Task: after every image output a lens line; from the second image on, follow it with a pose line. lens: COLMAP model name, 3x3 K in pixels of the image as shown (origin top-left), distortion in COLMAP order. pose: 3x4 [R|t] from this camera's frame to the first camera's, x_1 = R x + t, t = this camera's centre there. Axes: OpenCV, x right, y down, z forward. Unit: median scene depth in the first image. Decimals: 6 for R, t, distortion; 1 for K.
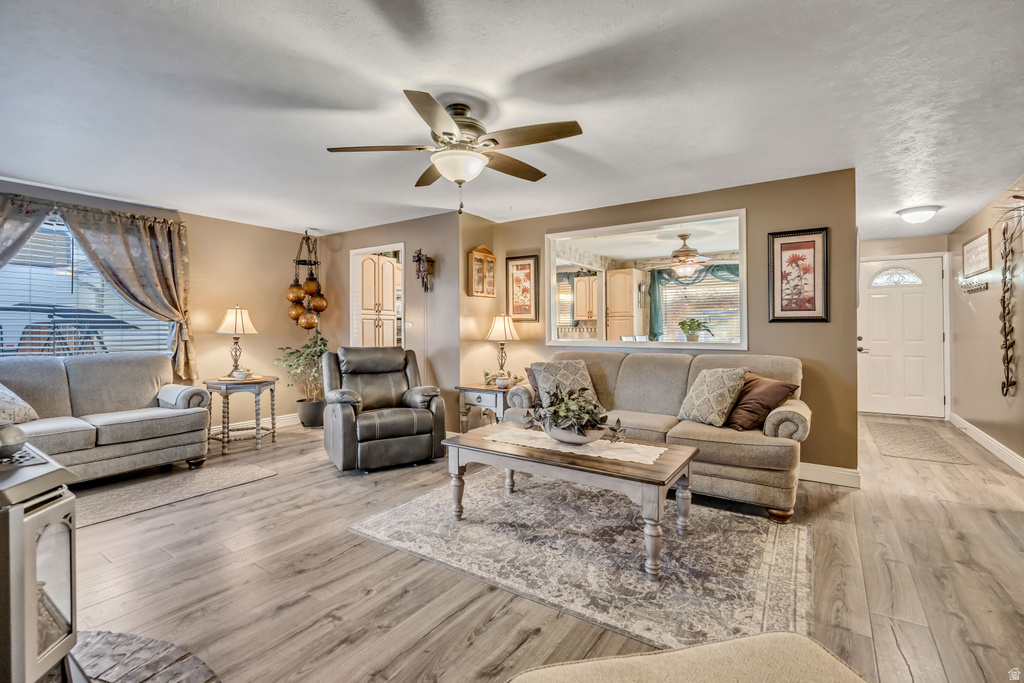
lens RADIAL K [[457.8, 0, 510.5], [0, 457.8, 328.3], [0, 0, 1]] dist [-0.011235, 0.000147]
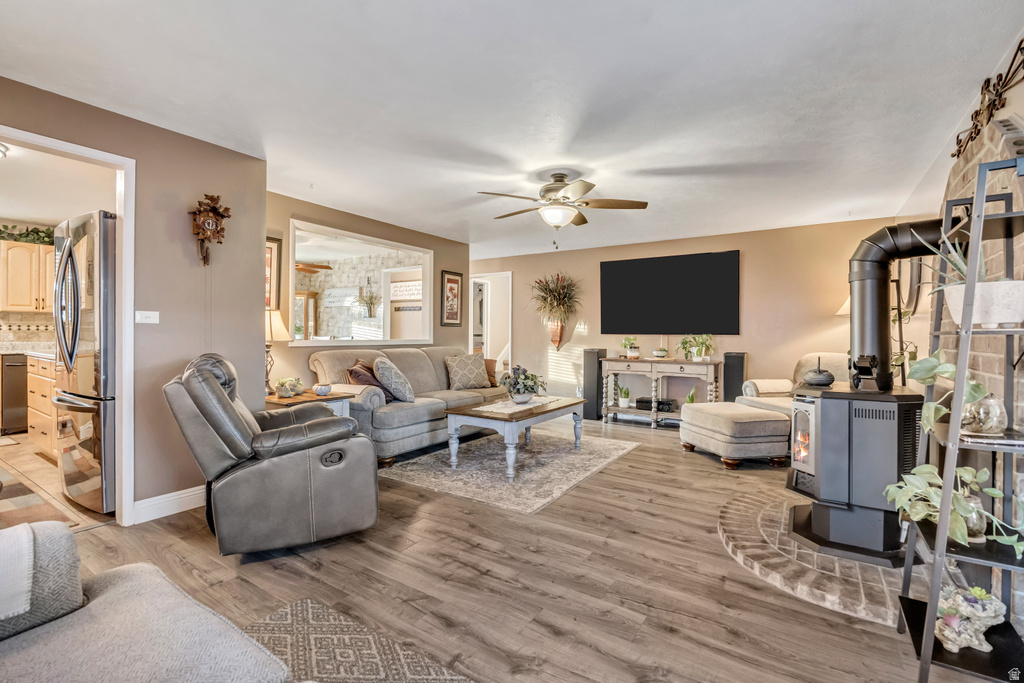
lens RADIAL K [[457.8, 0, 510.3], [0, 457.8, 331.6], [0, 0, 1]] dist [-0.011235, 0.000147]
pose [[-0.006884, 0.004604, 0.999966, -1.279316], [-0.010308, 0.999936, -0.004675, 0.014828], [-0.999923, -0.010340, -0.006837, 0.948589]]
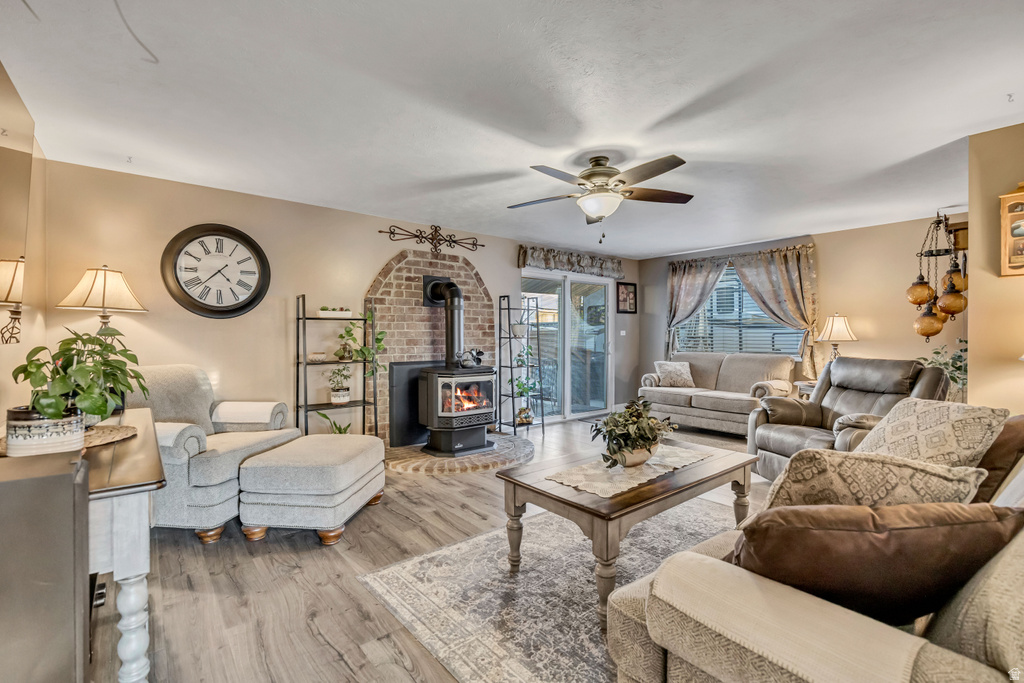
lens RADIAL K [[457.8, 0, 508.0], [0, 457.8, 341.5], [0, 0, 1]] dist [-0.011235, 0.000147]
pose [[-0.289485, 0.012518, -0.957101, 0.952699], [0.002335, 0.999921, 0.012372, -0.000191], [0.957180, 0.001347, -0.289491, 0.921271]]
